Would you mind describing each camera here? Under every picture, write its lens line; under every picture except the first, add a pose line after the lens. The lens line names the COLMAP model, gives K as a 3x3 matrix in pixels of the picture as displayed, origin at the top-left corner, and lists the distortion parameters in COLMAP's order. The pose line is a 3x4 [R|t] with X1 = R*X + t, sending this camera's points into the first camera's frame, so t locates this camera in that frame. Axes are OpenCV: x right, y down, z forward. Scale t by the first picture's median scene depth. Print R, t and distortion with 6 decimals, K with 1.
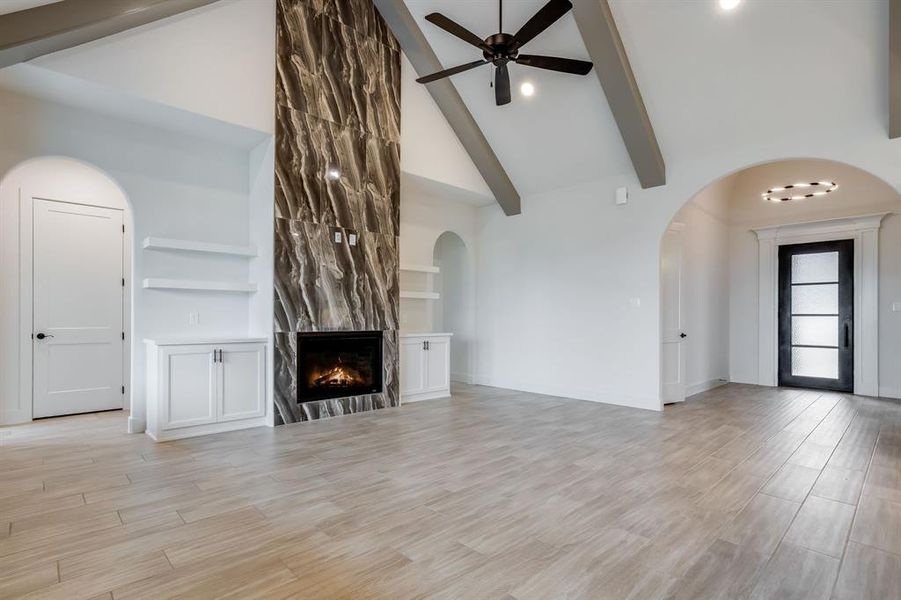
lens RADIAL K [[447.6, 0, 421.1], [0, 447.6, 319.5], [0, 0, 1]] dist [-0.004470, 0.000065]
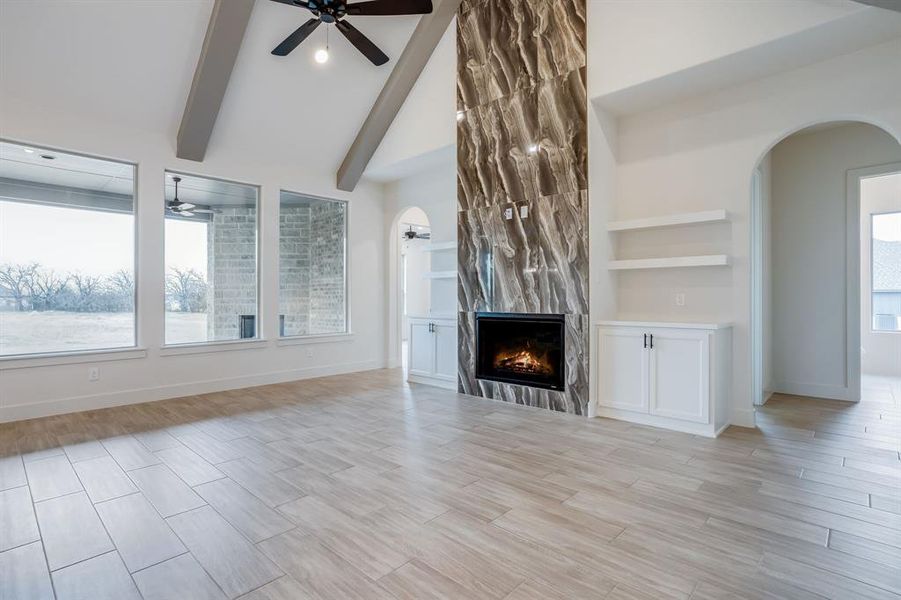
lens RADIAL K [[446.9, 0, 449.8], [0, 446.9, 297.0], [0, 0, 1]] dist [-0.002682, 0.000391]
pose [[0.096669, -0.007791, -0.995286, 0.741324], [-0.002738, 0.999963, -0.008094, 0.000934], [0.995313, 0.003508, 0.096644, 0.780384]]
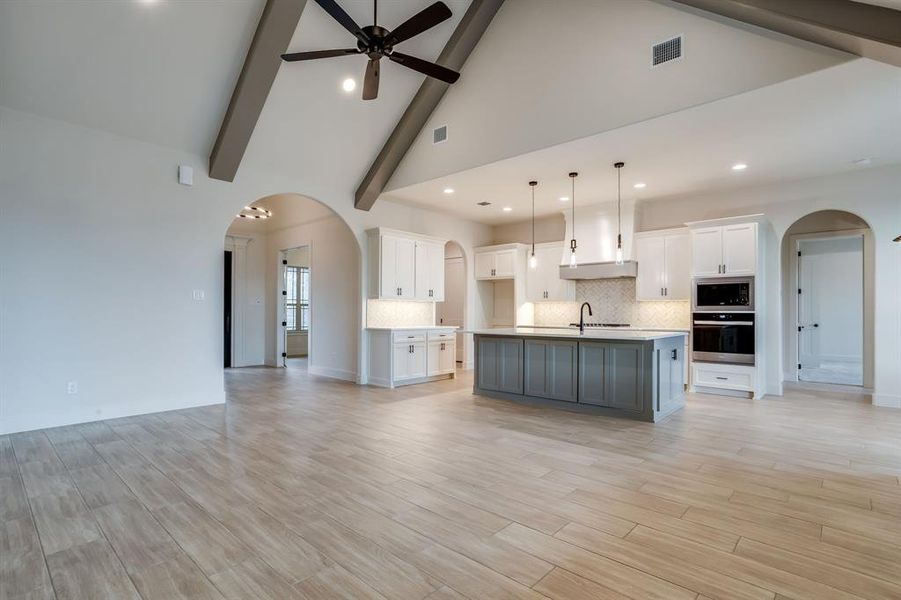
lens RADIAL K [[436.3, 0, 452.7], [0, 436.3, 313.1], [0, 0, 1]] dist [-0.036066, 0.000035]
pose [[-0.114909, -0.005372, 0.993361, -0.533608], [-0.002350, 0.999984, 0.005136, -0.005094], [-0.993373, -0.001744, -0.114920, 0.629358]]
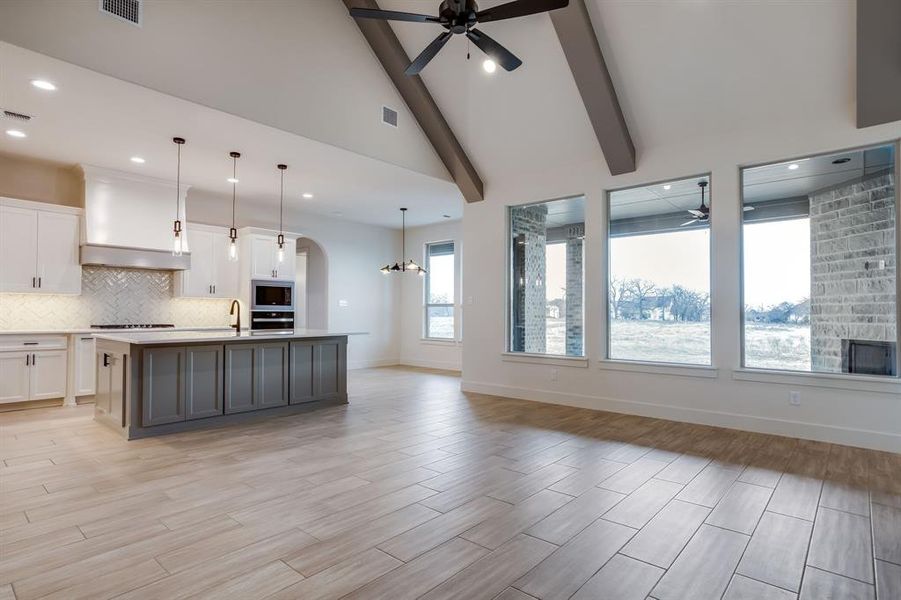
lens RADIAL K [[470.7, 0, 421.4], [0, 470.7, 302.9], [0, 0, 1]] dist [-0.002624, -0.000401]
pose [[-0.996225, -0.010627, -0.086151, 0.219329], [-0.009006, 0.999775, -0.019184, -0.004244], [0.086336, -0.018336, -0.996097, 1.295114]]
